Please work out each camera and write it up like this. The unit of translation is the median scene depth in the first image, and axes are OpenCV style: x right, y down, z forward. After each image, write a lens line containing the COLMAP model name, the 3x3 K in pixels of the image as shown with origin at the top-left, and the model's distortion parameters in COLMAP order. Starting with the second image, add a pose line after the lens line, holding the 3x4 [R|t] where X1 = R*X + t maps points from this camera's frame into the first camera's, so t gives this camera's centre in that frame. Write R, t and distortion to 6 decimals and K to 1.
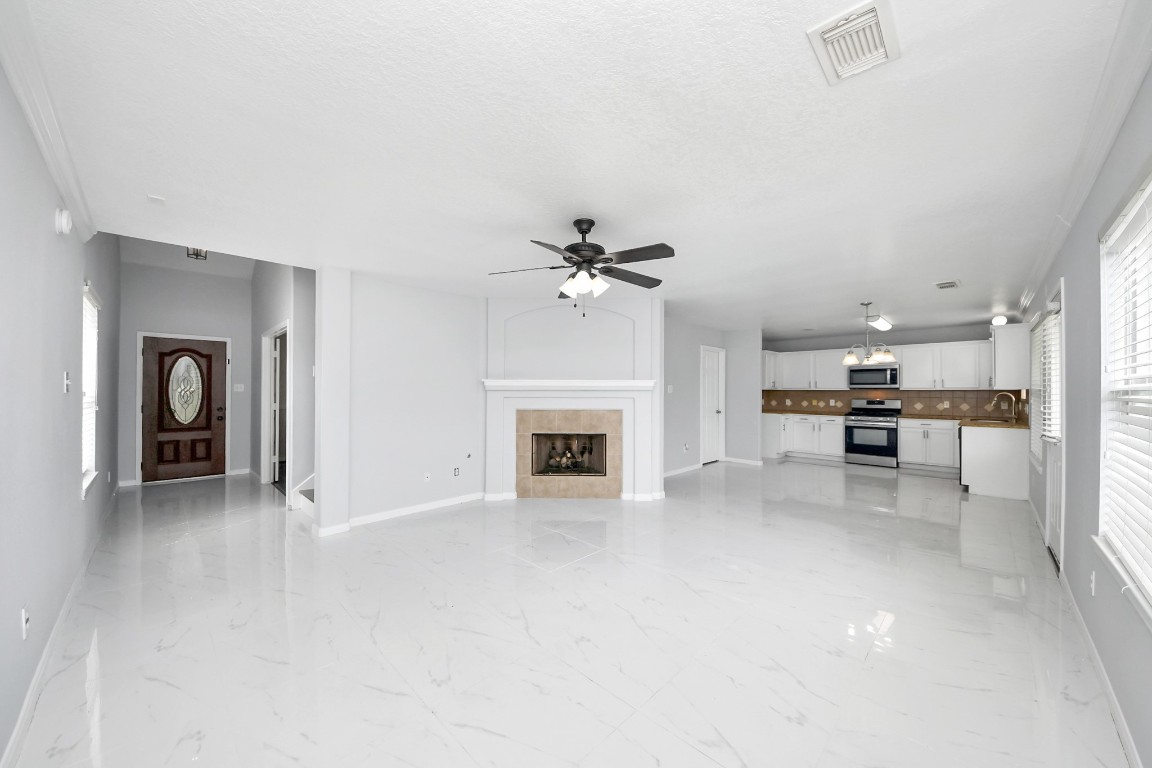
lens RADIAL K [[426.0, 0, 575.8], [0, 426.0, 386.9], [0, 0, 1]] dist [0.020425, -0.008190]
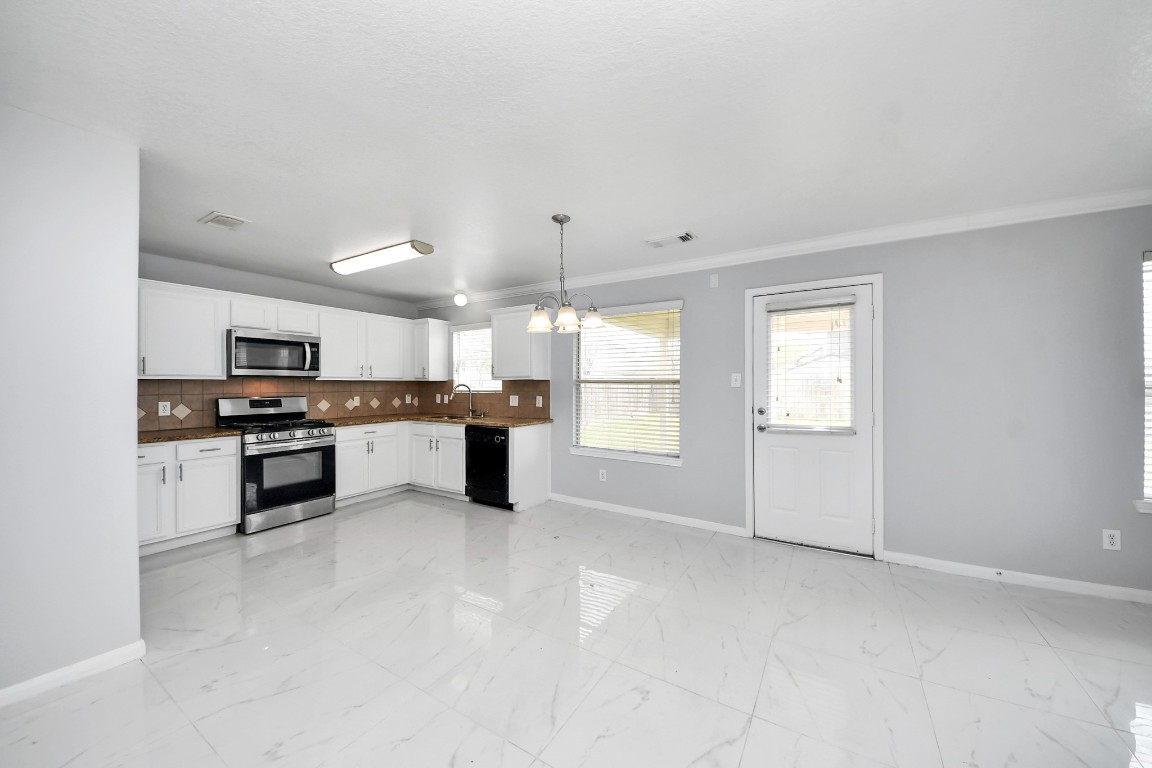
lens RADIAL K [[426.0, 0, 571.4], [0, 426.0, 387.8], [0, 0, 1]] dist [0.020425, -0.008190]
pose [[-0.193332, -0.011173, 0.981070, 0.284197], [-0.006364, 0.999928, 0.010134, 0.026361], [-0.981113, -0.004285, -0.193389, 2.164662]]
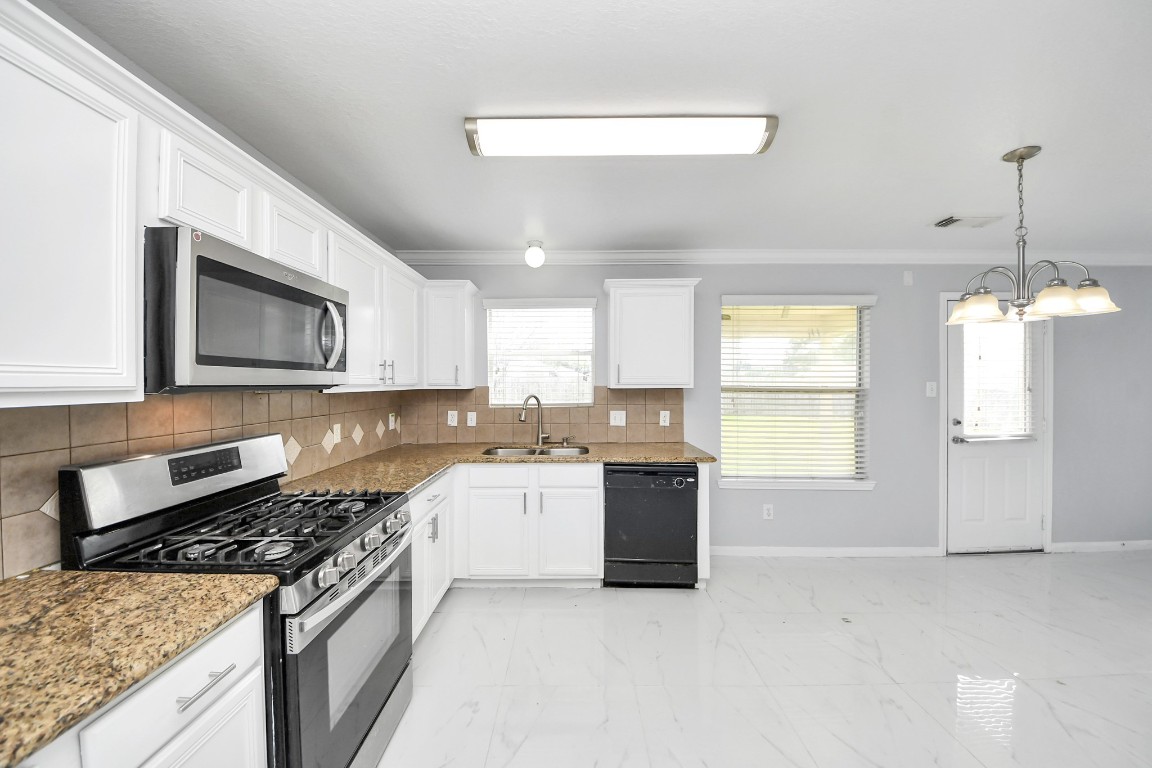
lens RADIAL K [[426.0, 0, 574.7], [0, 426.0, 391.2], [0, 0, 1]] dist [0.020425, -0.008190]
pose [[-0.696783, -0.016297, 0.717096, 1.336537], [-0.005407, 0.999833, 0.017468, 0.001528], [-0.717261, 0.008294, -0.696755, 3.014037]]
